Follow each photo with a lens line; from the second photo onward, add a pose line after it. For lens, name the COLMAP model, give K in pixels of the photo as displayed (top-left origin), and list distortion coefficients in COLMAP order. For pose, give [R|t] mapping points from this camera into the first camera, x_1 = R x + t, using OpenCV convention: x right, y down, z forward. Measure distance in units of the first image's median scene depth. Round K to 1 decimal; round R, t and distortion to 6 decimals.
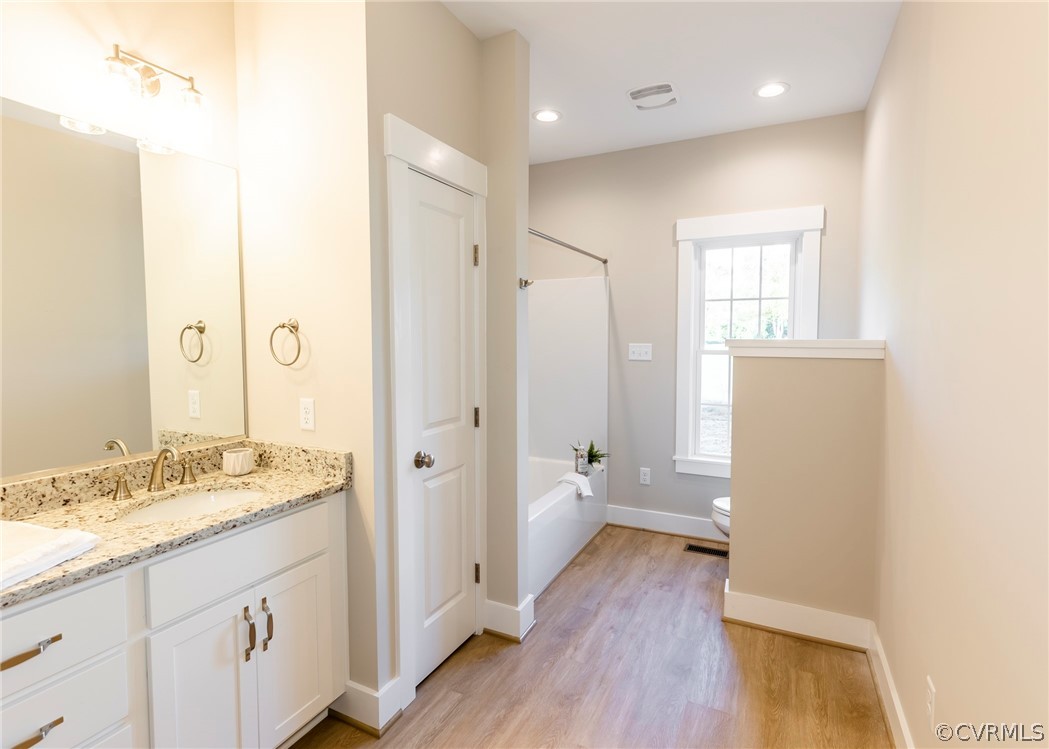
lens RADIAL K [[519.0, 0, 505.4], [0, 519.0, 367.4], [0, 0, 1]] dist [0.007782, -0.000254]
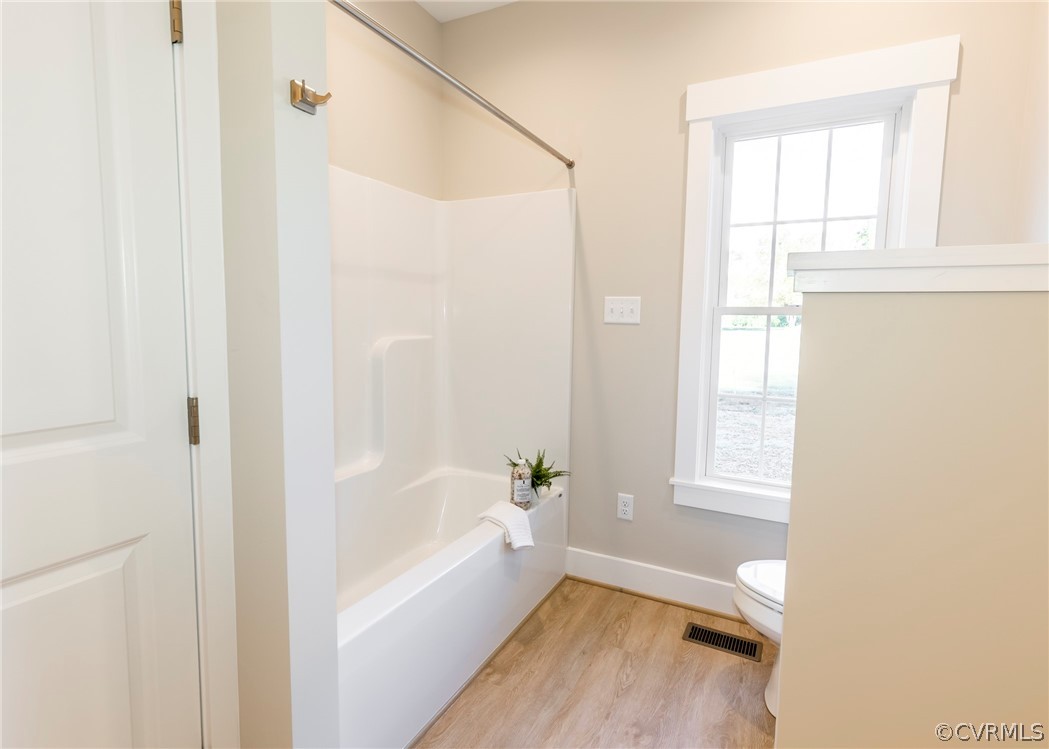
lens RADIAL K [[519.0, 0, 505.4], [0, 519.0, 367.4], [0, 0, 1]] dist [0.007782, -0.000254]
pose [[0.999736, 0.018254, -0.013936, 0.136788], [-0.017818, 0.999366, 0.030835, 0.023840], [0.014490, -0.030579, 0.999427, 0.394595]]
